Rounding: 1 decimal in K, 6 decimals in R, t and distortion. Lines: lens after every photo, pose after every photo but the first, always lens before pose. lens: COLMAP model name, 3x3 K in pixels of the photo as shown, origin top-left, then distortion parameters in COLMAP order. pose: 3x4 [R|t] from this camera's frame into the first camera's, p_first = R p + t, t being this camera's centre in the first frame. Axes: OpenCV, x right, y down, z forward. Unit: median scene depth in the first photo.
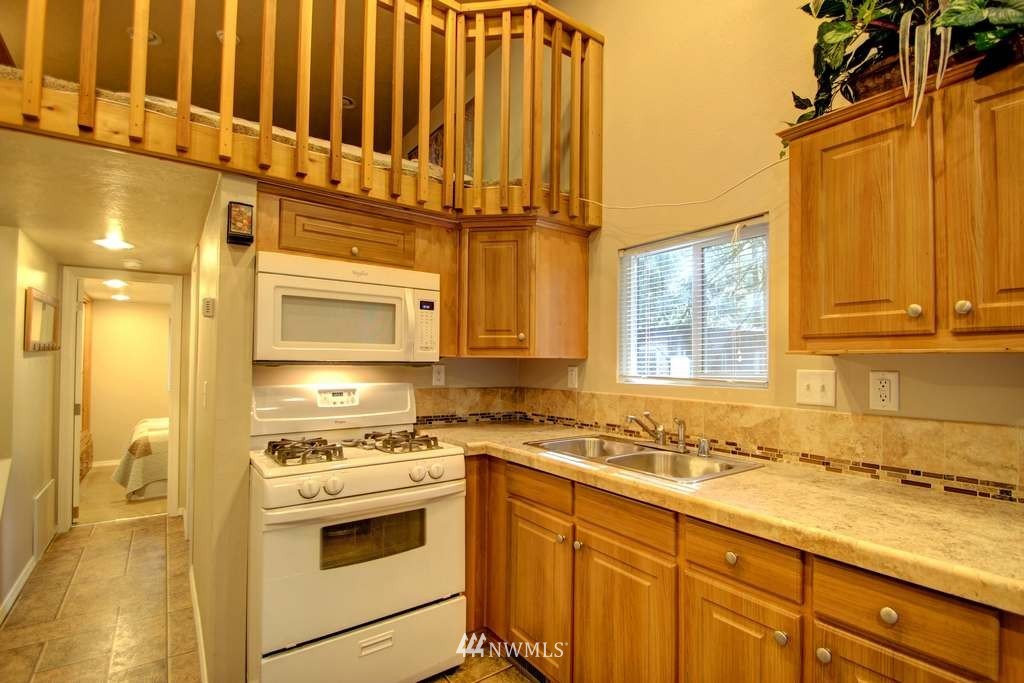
lens RADIAL K [[471.5, 0, 518.3], [0, 471.5, 353.0], [0, 0, 1]] dist [0.010426, -0.015354]
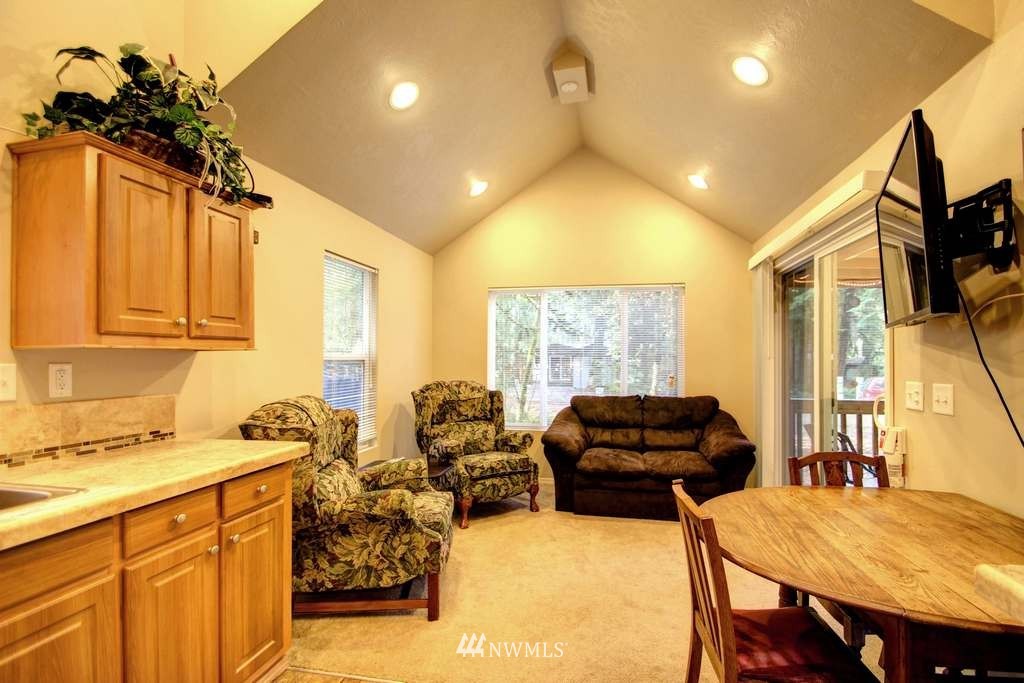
lens RADIAL K [[471.5, 0, 518.3], [0, 471.5, 353.0], [0, 0, 1]] dist [0.010426, -0.015354]
pose [[-0.665363, -0.000193, 0.746520, -0.591679], [-0.017271, 0.999736, -0.015136, 0.009303], [-0.746320, -0.022964, -0.665191, 0.683870]]
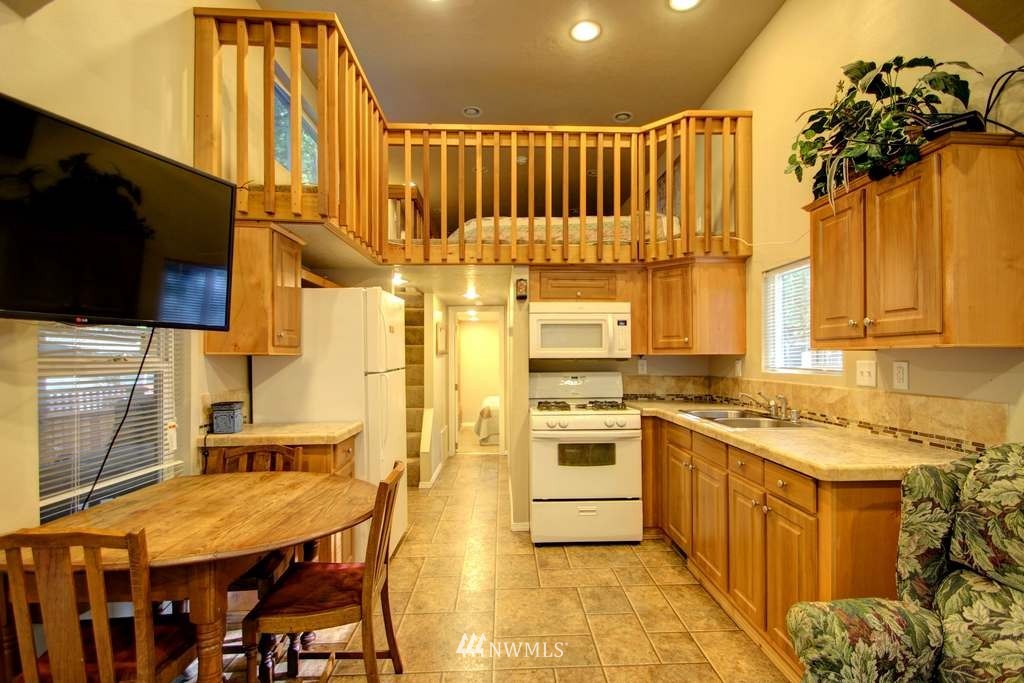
lens RADIAL K [[471.5, 0, 518.3], [0, 471.5, 353.0], [0, 0, 1]] dist [0.010426, -0.015354]
pose [[0.821744, -0.018144, -0.569568, 0.471386], [0.023095, 0.999732, 0.001473, -0.009877], [0.569388, -0.014365, 0.821943, -0.576513]]
